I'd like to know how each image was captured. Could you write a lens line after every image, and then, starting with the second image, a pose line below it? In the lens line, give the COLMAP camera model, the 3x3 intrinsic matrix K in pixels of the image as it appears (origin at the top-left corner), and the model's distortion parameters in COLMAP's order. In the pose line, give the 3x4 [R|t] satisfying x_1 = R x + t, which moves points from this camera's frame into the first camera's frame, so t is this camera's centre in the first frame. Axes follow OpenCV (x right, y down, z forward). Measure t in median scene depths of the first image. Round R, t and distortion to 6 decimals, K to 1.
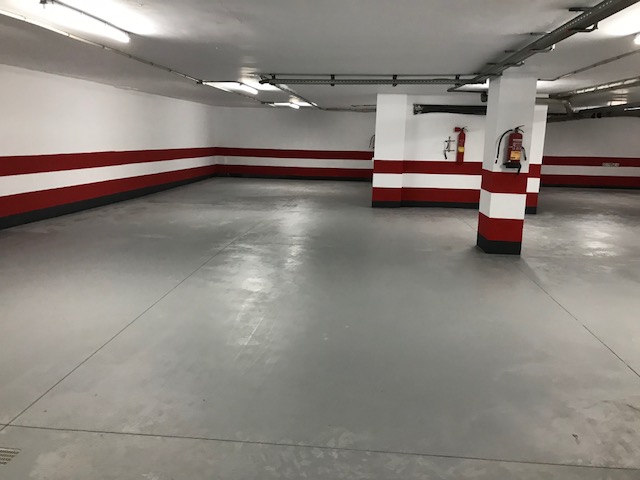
lens RADIAL K [[523.8, 0, 318.4], [0, 523.8, 235.4], [0, 0, 1]] dist [0.048265, -0.046941]
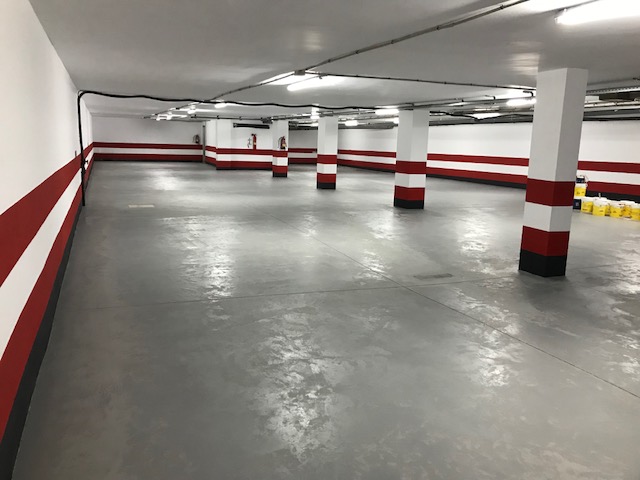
lens RADIAL K [[523.8, 0, 318.4], [0, 523.8, 235.4], [0, 0, 1]] dist [0.048265, -0.046941]
pose [[0.884609, -0.073760, 0.460463, -0.552347], [0.071106, 0.997200, 0.023134, 0.195526], [-0.460880, 0.012277, 0.887377, -1.115919]]
